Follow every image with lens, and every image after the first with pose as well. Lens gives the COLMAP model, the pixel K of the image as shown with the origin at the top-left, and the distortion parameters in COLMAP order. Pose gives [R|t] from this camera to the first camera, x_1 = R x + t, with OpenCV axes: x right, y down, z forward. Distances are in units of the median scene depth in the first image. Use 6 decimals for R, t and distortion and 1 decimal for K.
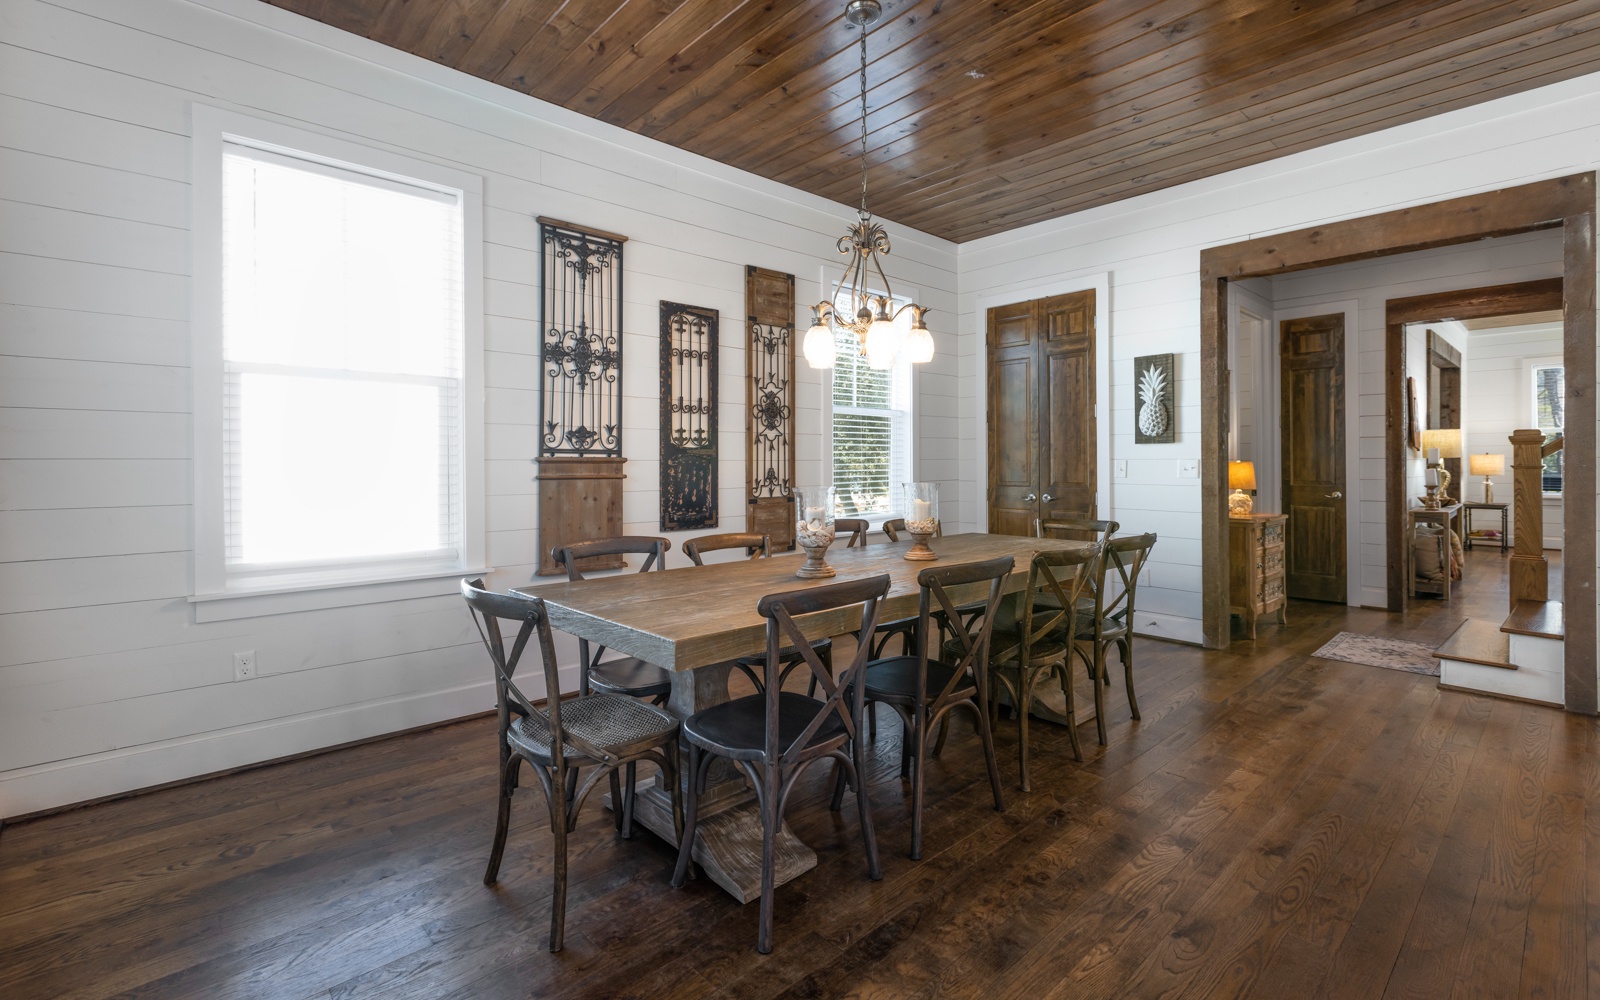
lens RADIAL K [[720.3, 0, 797.1], [0, 720.3, 457.6], [0, 0, 1]] dist [0.002211, -0.000763]
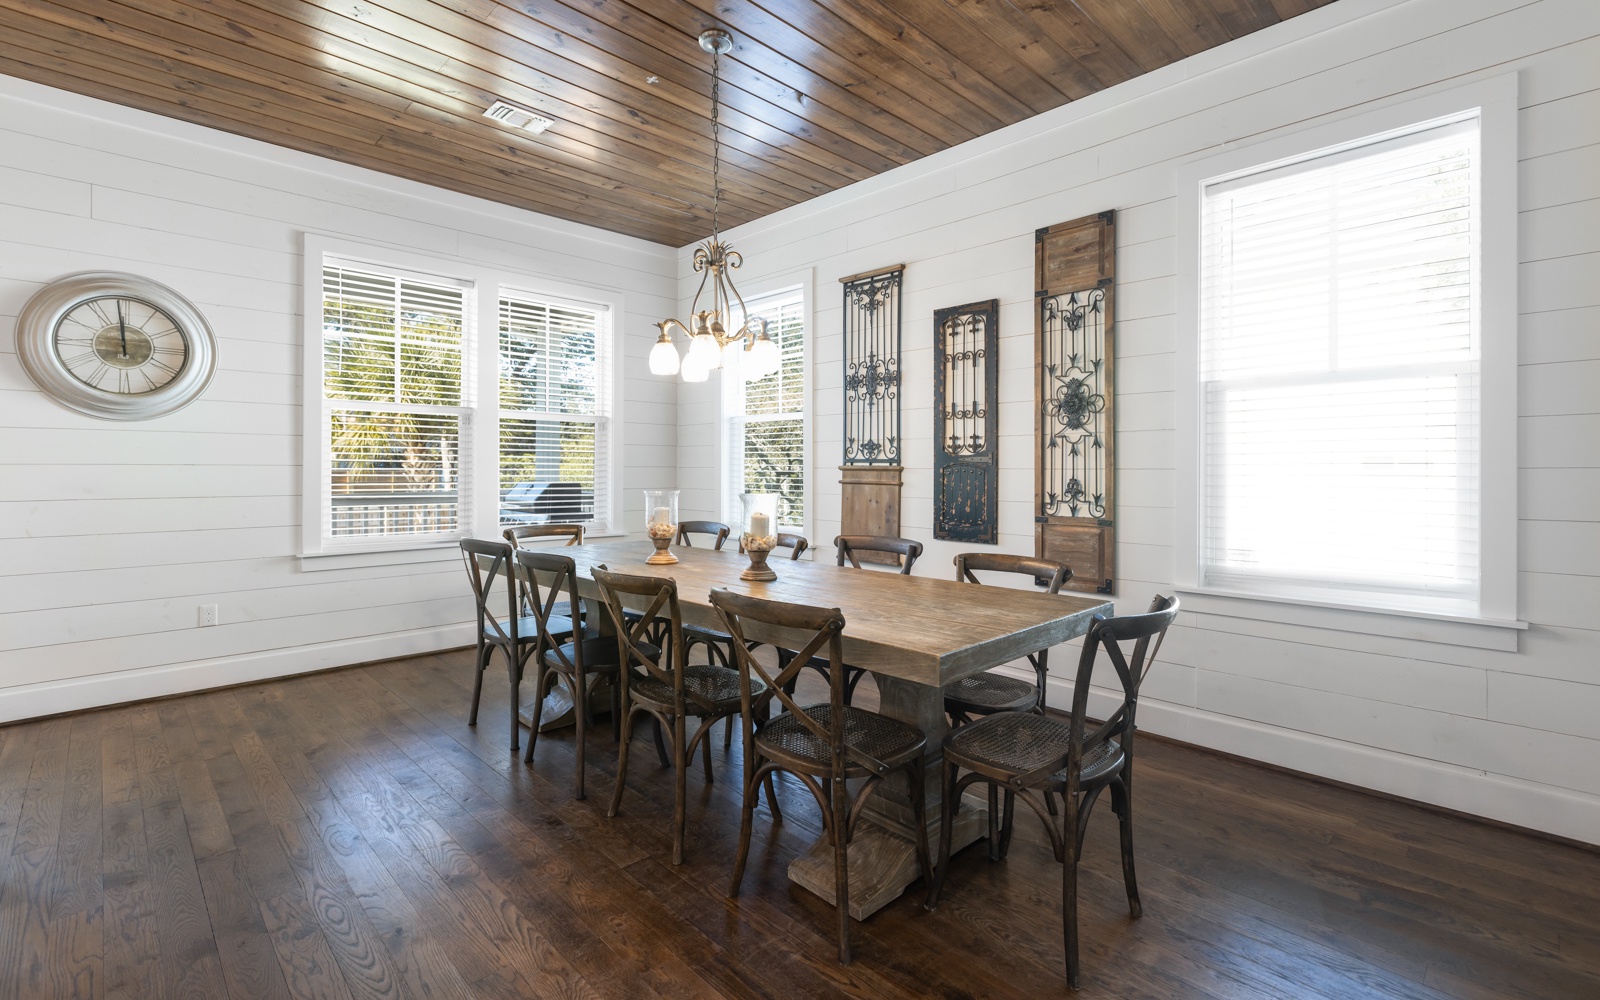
lens RADIAL K [[708.1, 0, 794.1], [0, 708.1, 465.6], [0, 0, 1]] dist [0.000951, 0.000049]
pose [[0.038480, -0.002817, -0.999255, 0.779129], [0.001617, 0.999995, -0.002757, 0.002114], [0.999258, -0.001510, 0.038485, 0.748511]]
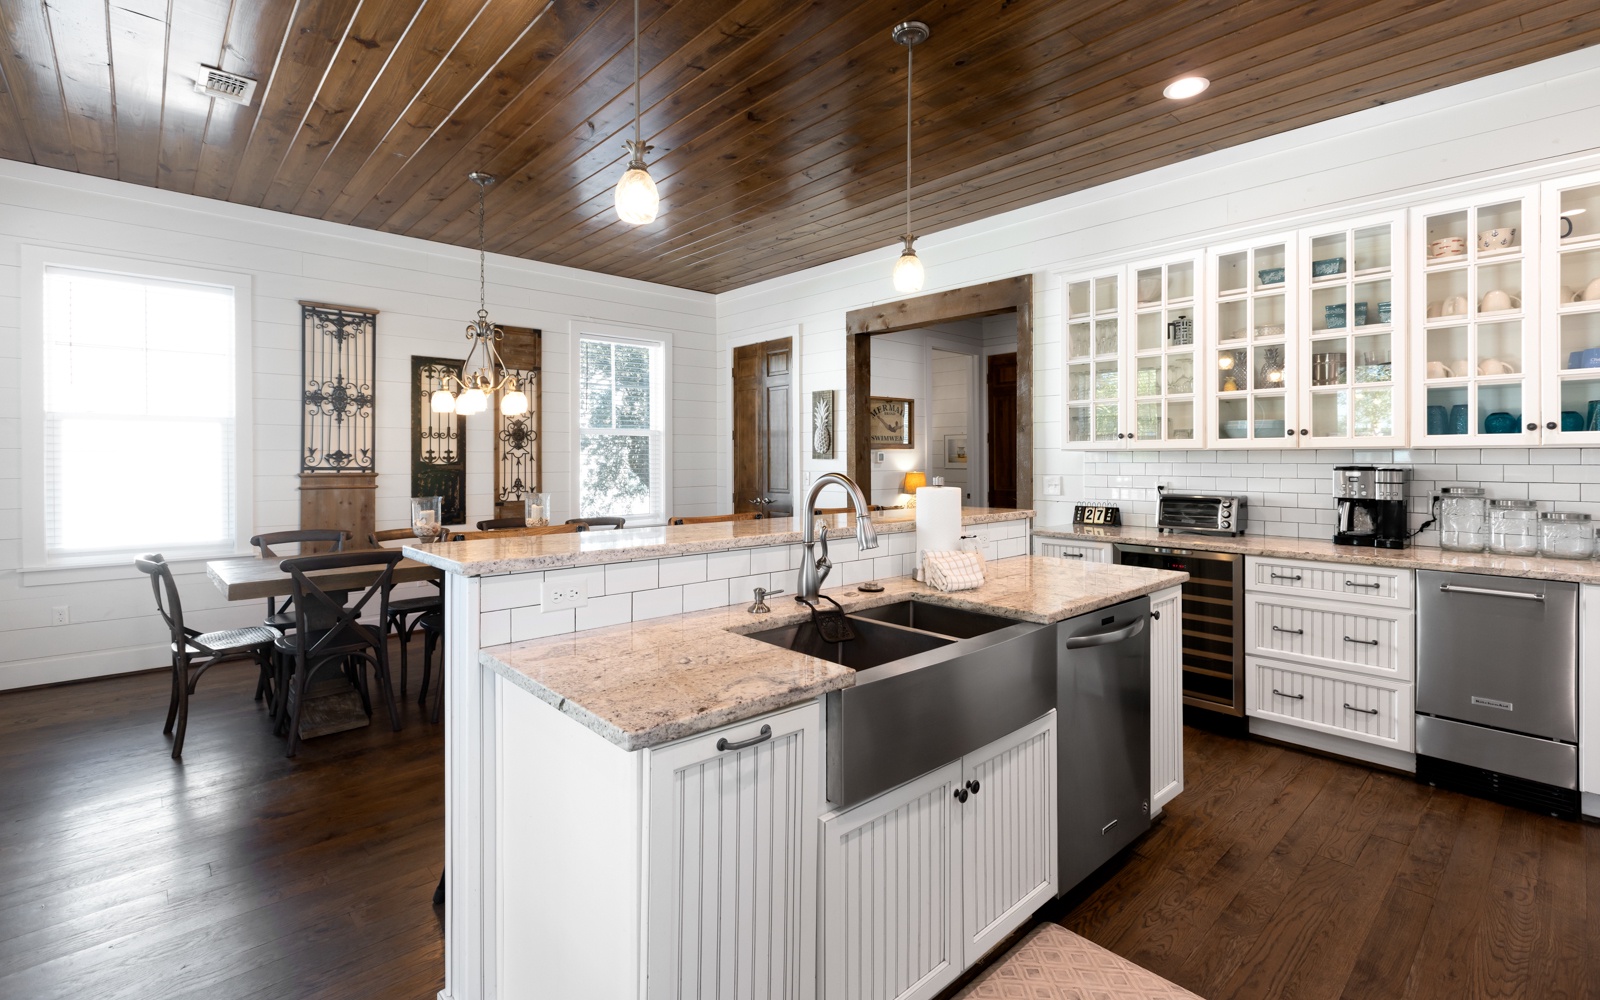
lens RADIAL K [[720.3, 0, 797.1], [0, 720.3, 457.6], [0, 0, 1]] dist [0.002211, -0.000763]
pose [[0.999986, -0.000144, 0.005253, 0.513615], [0.000127, 0.999995, 0.003236, -0.030711], [-0.005253, -0.003236, 0.999981, -0.343517]]
